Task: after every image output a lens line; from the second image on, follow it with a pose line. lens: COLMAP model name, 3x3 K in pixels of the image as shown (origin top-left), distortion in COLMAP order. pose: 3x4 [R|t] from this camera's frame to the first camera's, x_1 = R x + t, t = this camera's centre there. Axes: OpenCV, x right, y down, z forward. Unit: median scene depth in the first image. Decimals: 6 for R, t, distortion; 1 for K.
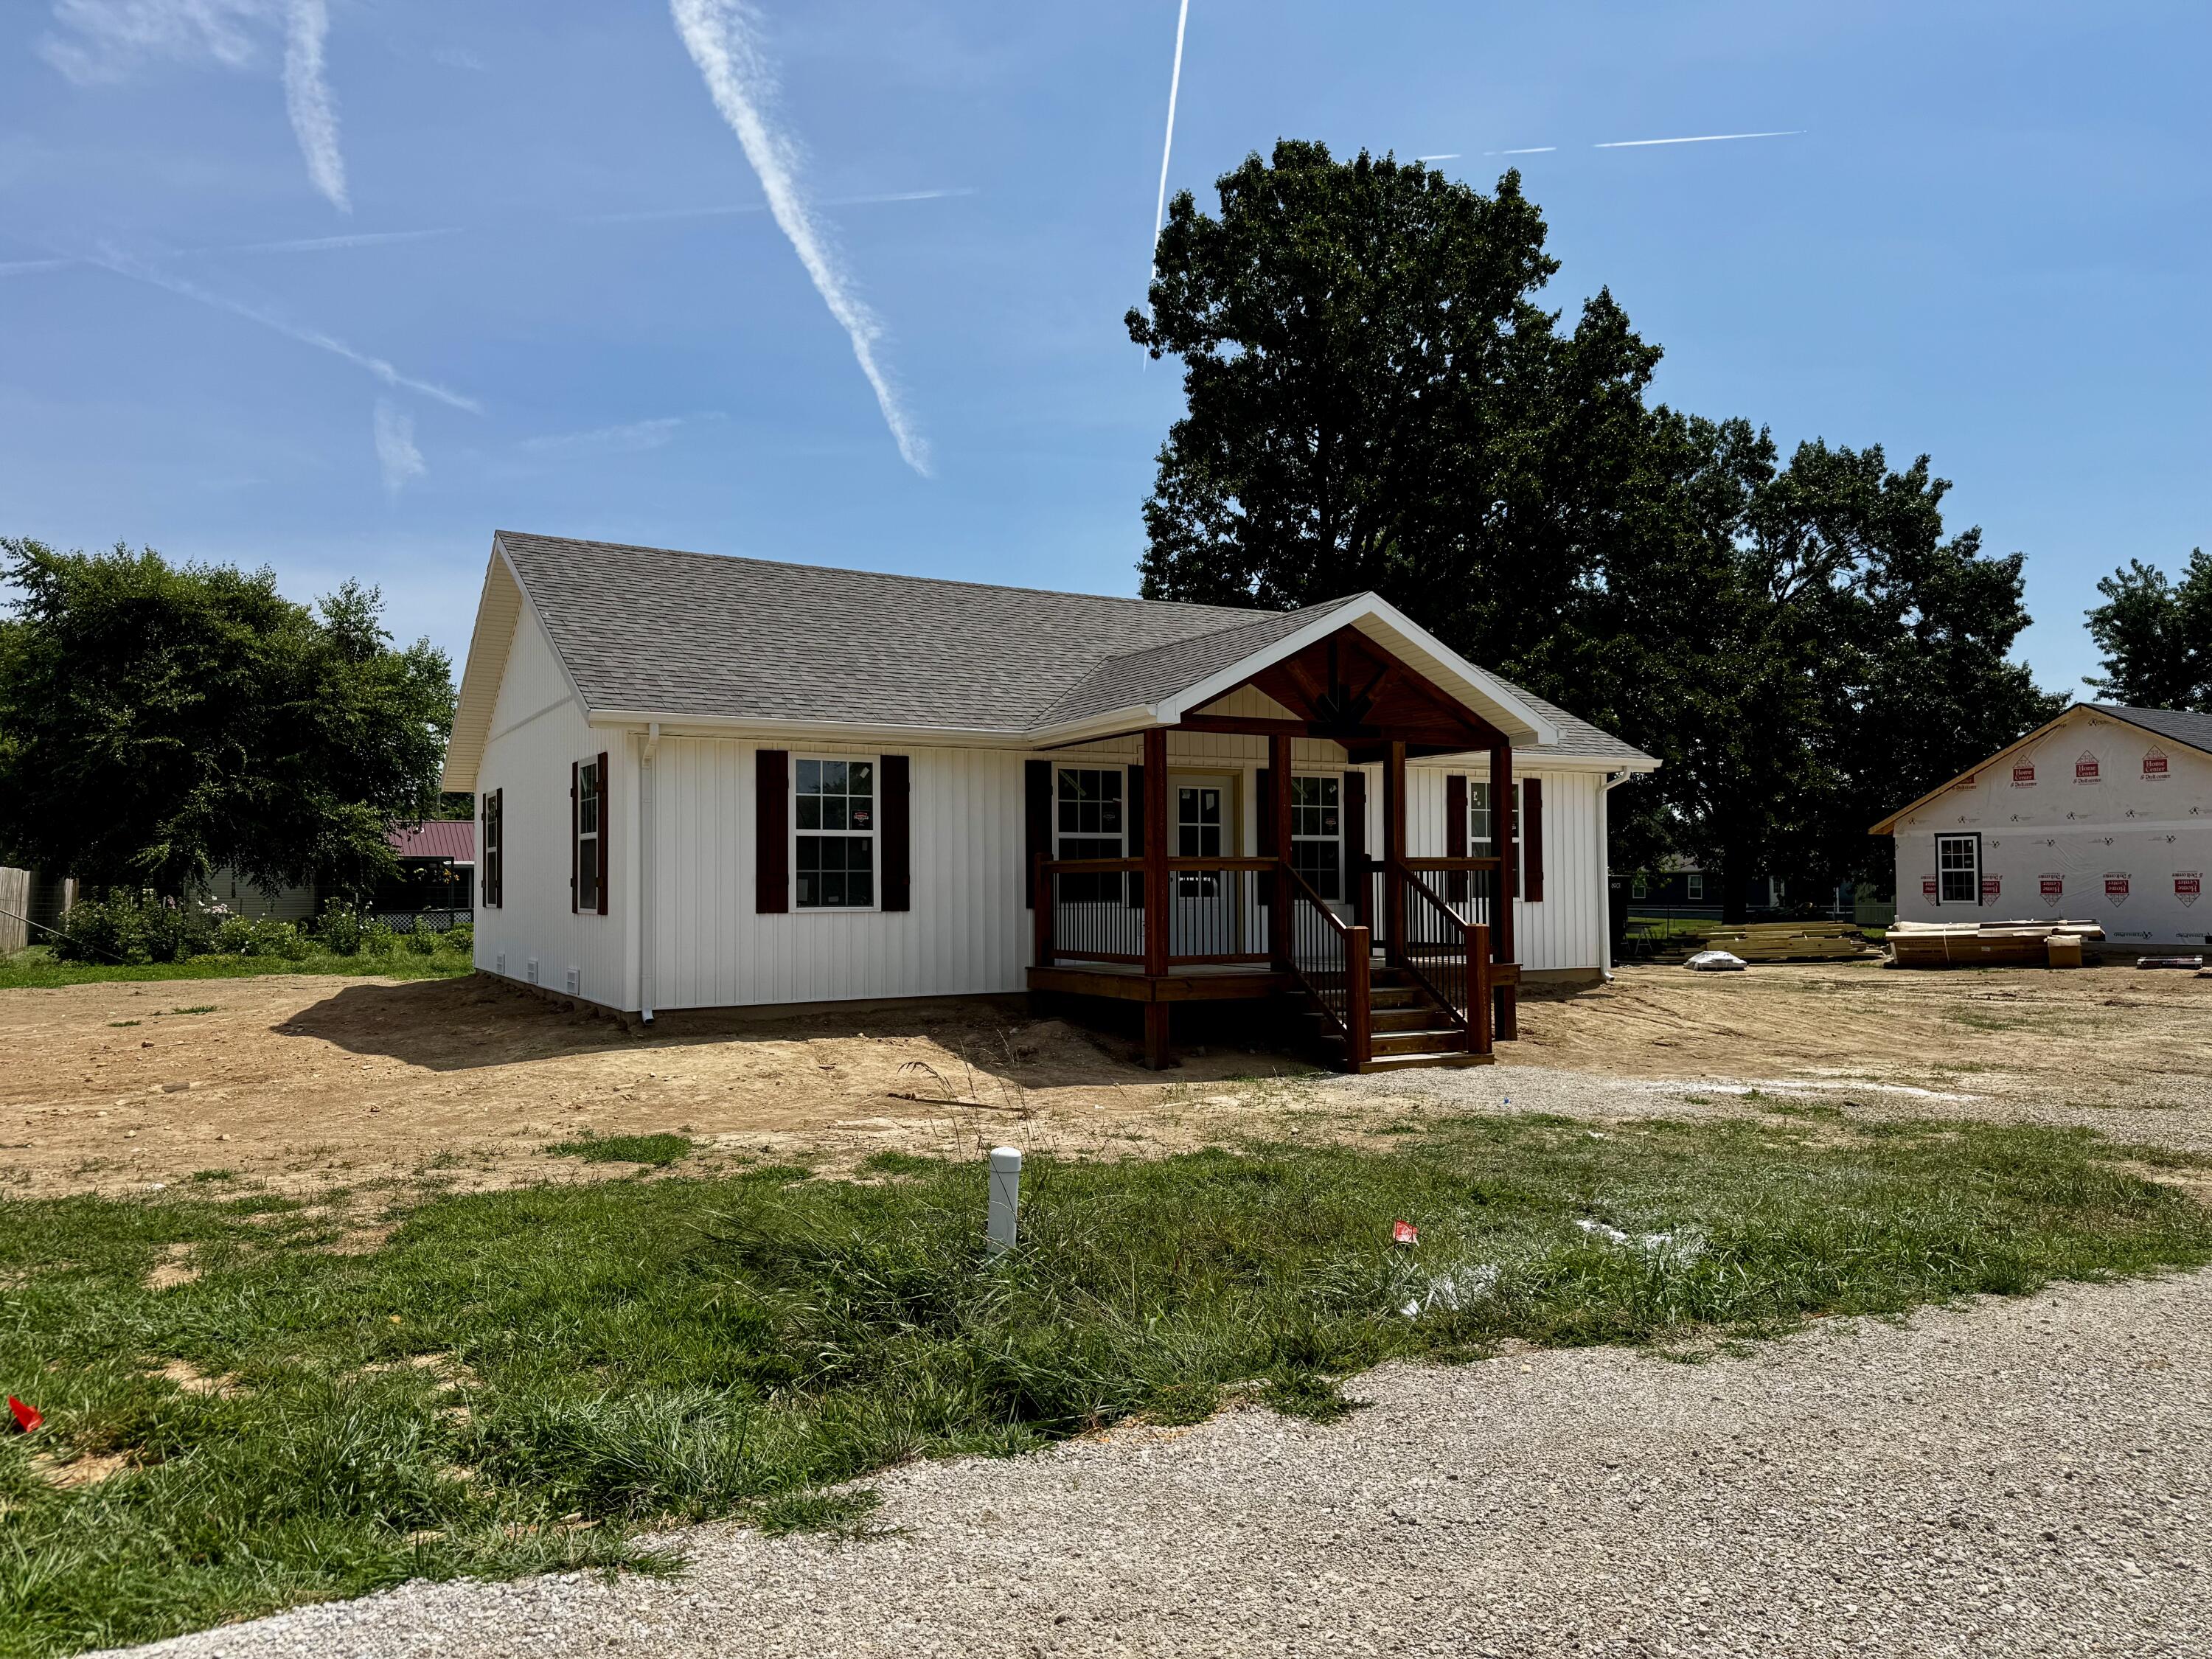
lens RADIAL K [[1540.4, 0, 1115.4], [0, 1540.4, 843.2], [0, 0, 1]] dist [0.027416, -0.026137]
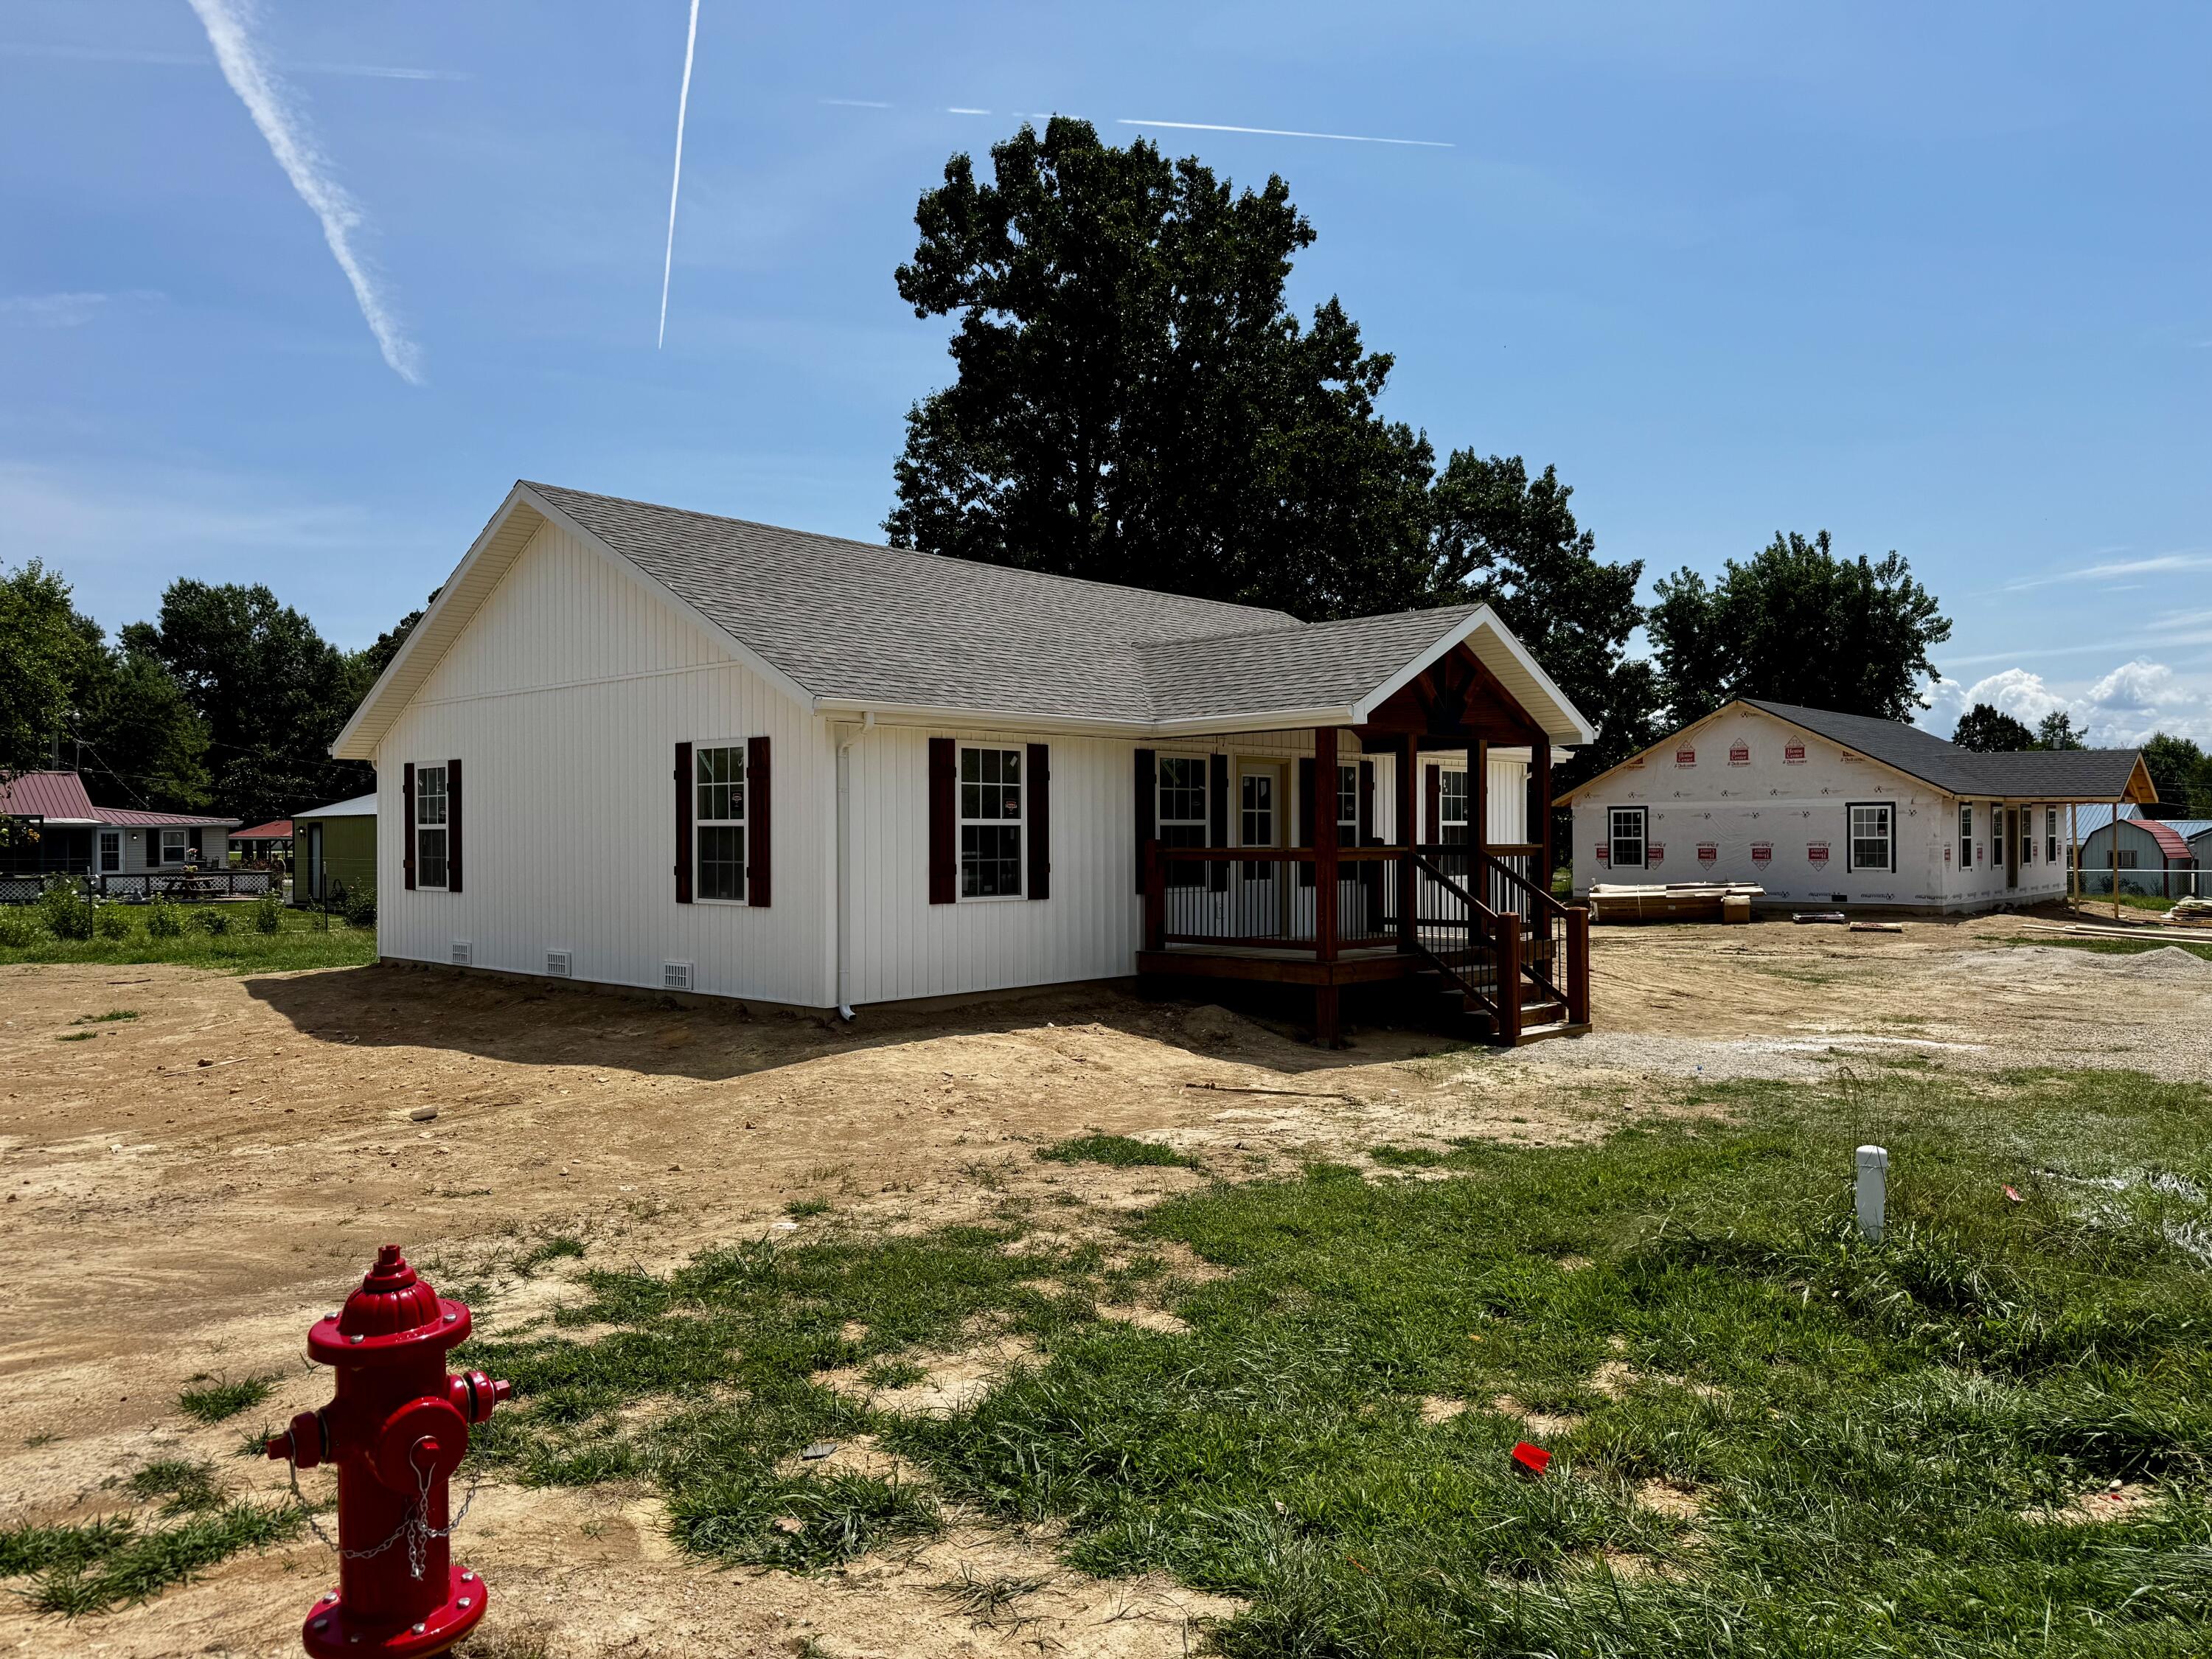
lens RADIAL K [[1540.4, 0, 1123.2], [0, 1540.4, 823.0], [0, 0, 1]] dist [0.027416, -0.026137]
pose [[0.956019, 0.005569, 0.293252, -0.242134], [-0.011040, 0.999794, 0.017004, -0.014682], [-0.293097, -0.019493, 0.955884, 0.015649]]
